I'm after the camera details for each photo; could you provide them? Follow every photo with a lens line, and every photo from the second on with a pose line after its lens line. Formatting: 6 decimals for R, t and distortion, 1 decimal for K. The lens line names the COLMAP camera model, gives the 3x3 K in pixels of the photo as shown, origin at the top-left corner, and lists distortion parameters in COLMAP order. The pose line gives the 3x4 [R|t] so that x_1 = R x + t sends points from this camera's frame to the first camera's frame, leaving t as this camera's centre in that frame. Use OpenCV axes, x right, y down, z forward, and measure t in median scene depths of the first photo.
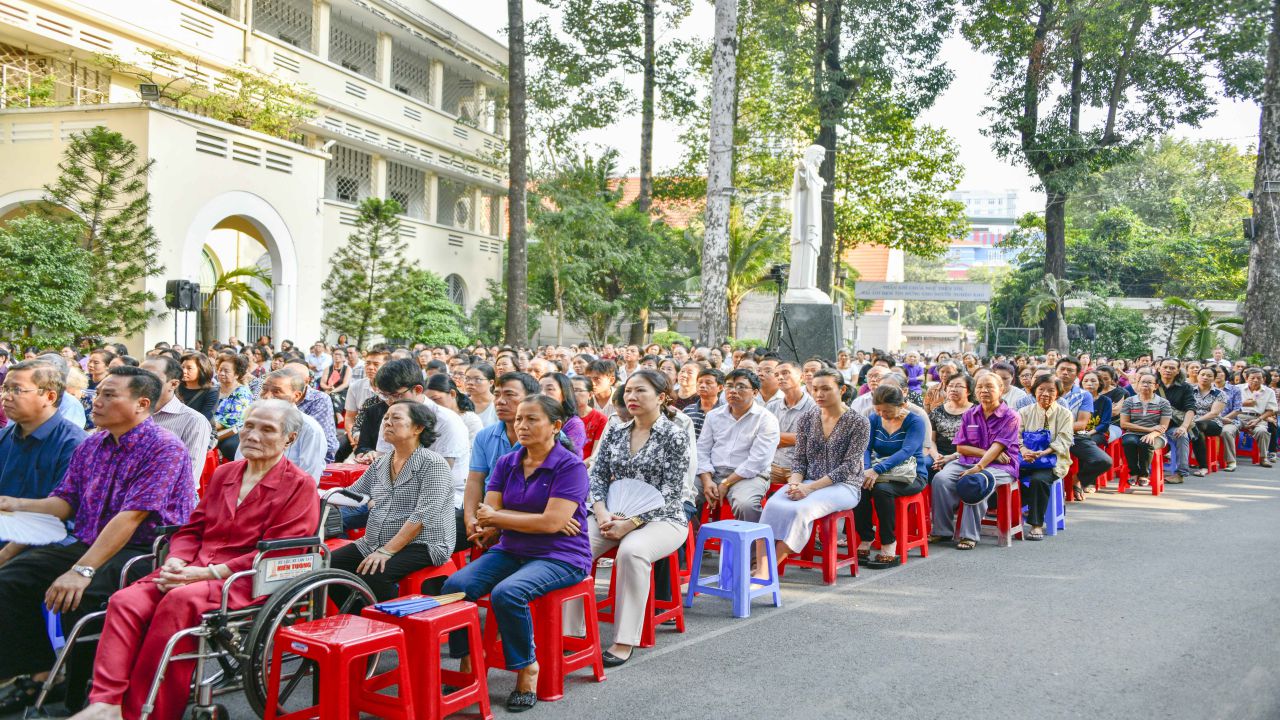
lens RADIAL K [[1157.0, 0, 640.0], [0, 1157.0, 360.0], [0, 0, 1]] dist [-0.000794, 0.001505]
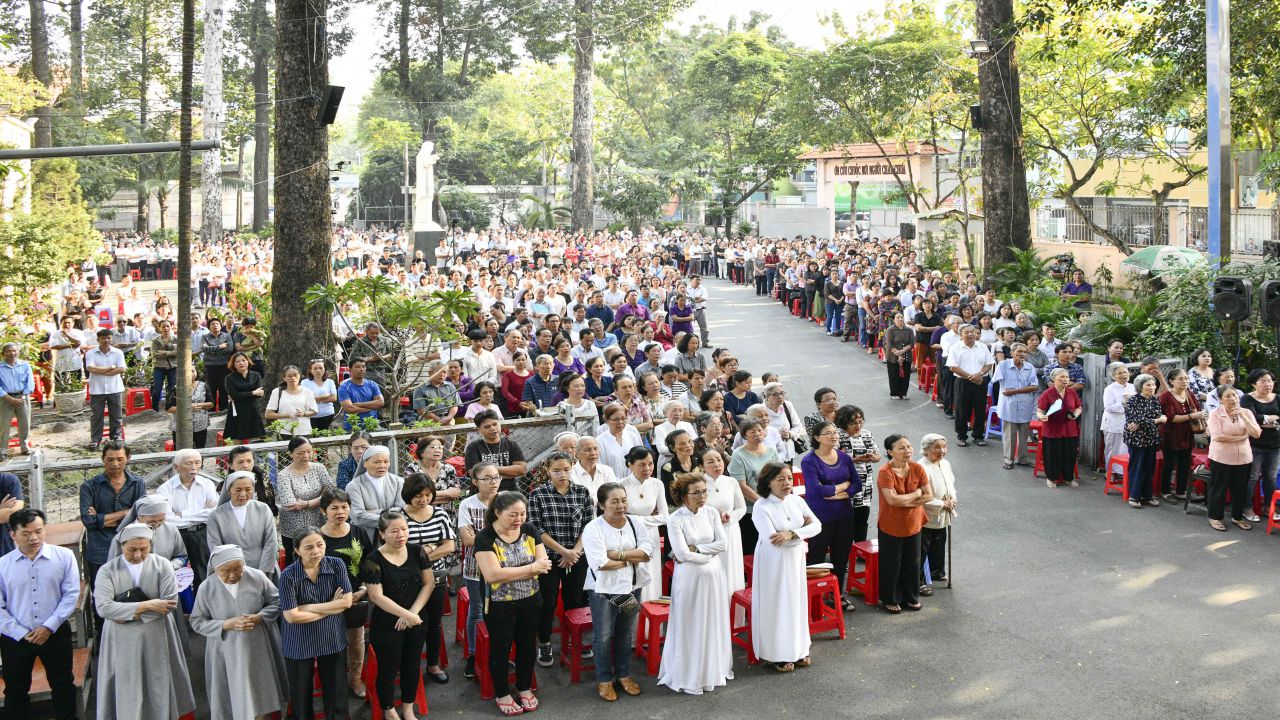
lens RADIAL K [[1157.0, 0, 640.0], [0, 1157.0, 360.0], [0, 0, 1]] dist [-0.000794, 0.001505]
pose [[0.782413, -0.134531, 0.608055, -0.381957], [0.053663, 0.987321, 0.149391, -0.050148], [-0.620443, -0.084256, 0.779712, -0.346326]]
